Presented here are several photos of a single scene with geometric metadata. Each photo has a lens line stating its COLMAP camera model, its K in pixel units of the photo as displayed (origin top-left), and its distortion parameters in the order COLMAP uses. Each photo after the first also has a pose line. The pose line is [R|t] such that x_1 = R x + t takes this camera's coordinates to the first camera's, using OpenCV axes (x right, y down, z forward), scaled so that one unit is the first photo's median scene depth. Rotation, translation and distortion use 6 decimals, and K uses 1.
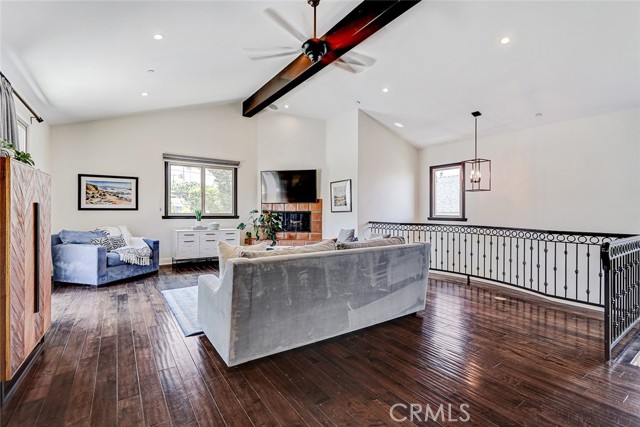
lens RADIAL K [[293.7, 0, 320.0], [0, 293.7, 213.5], [0, 0, 1]] dist [0.004206, 0.000221]
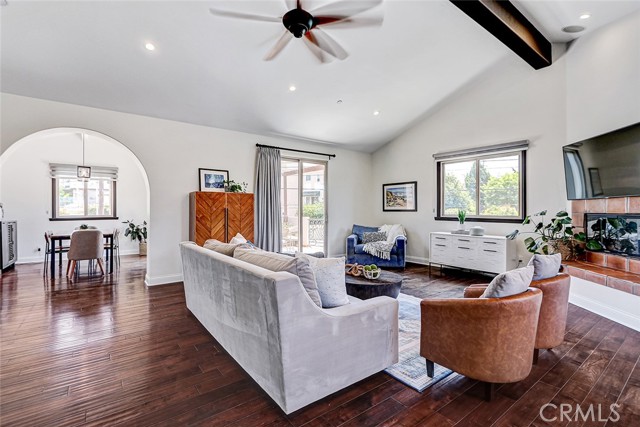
lens RADIAL K [[298.0, 0, 317.2], [0, 298.0, 207.5], [0, 0, 1]] dist [0.000135, -0.000077]
pose [[0.036599, -0.014896, -0.999219, 0.477705], [-0.012335, 0.999806, -0.015356, -0.003703], [0.999254, 0.012888, 0.036409, 0.592862]]
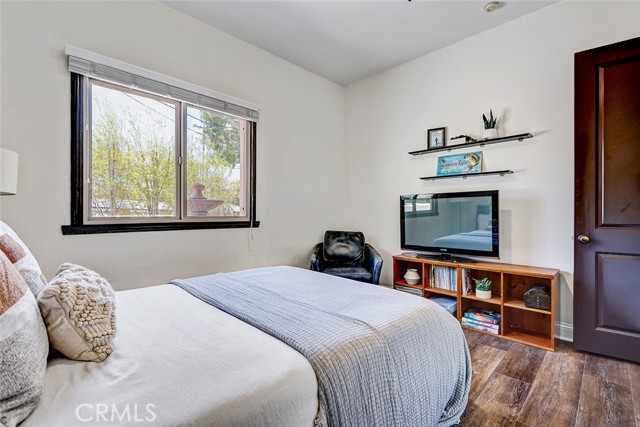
lens RADIAL K [[293.7, 0, 320.0], [0, 293.7, 213.5], [0, 0, 1]] dist [0.004206, 0.000221]
pose [[0.978179, -0.010982, 0.207475, -0.326675], [0.013052, 0.999878, -0.008610, 0.001358], [-0.207355, 0.011130, 0.978203, 0.623924]]
